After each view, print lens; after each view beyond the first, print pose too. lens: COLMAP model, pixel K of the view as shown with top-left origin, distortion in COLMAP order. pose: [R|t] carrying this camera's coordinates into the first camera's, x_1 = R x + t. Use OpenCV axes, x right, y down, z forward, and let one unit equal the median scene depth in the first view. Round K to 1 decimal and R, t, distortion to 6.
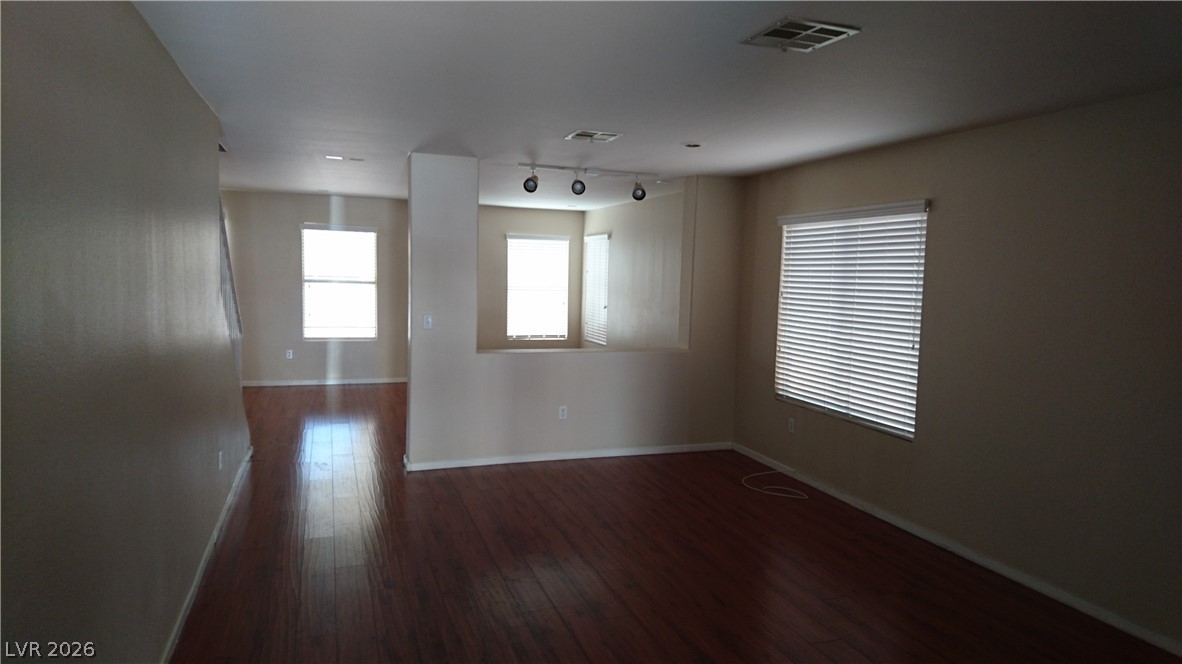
lens RADIAL K [[756.8, 0, 591.0], [0, 756.8, 332.0], [0, 0, 1]] dist [-0.000130, -0.000091]
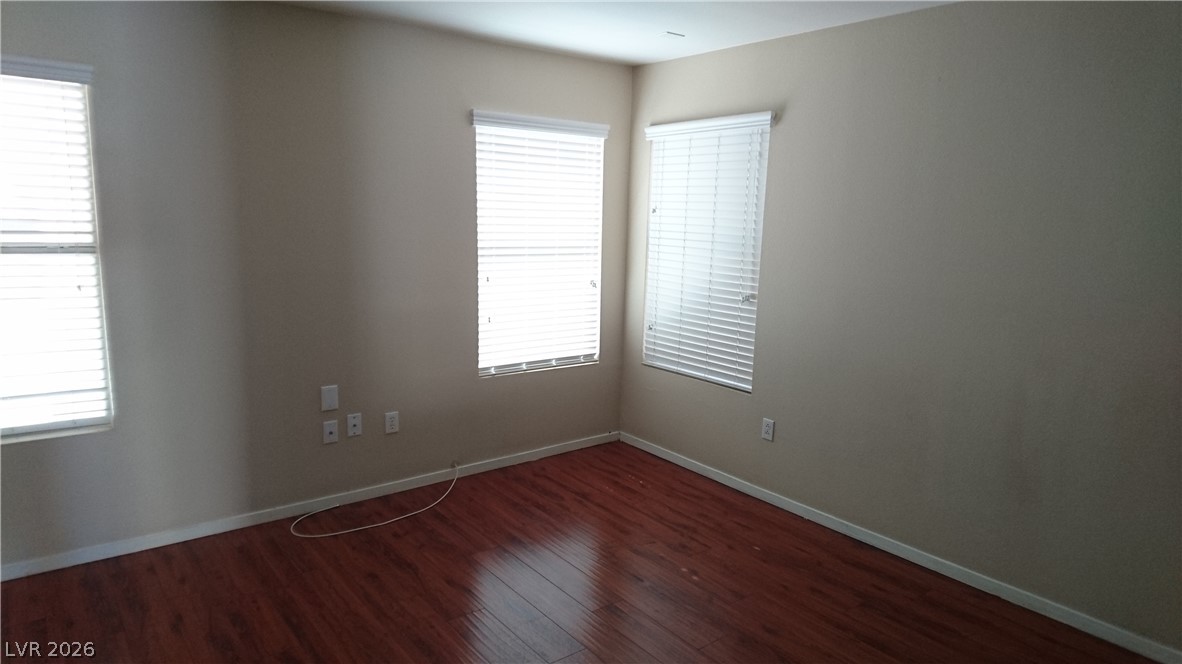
lens RADIAL K [[756.8, 0, 591.0], [0, 756.8, 332.0], [0, 0, 1]] dist [-0.000130, -0.000091]
pose [[0.955628, -0.037696, 0.292153, -0.171238], [0.017206, 0.997228, 0.072391, -0.042838], [-0.294072, -0.064152, 0.953628, 0.601076]]
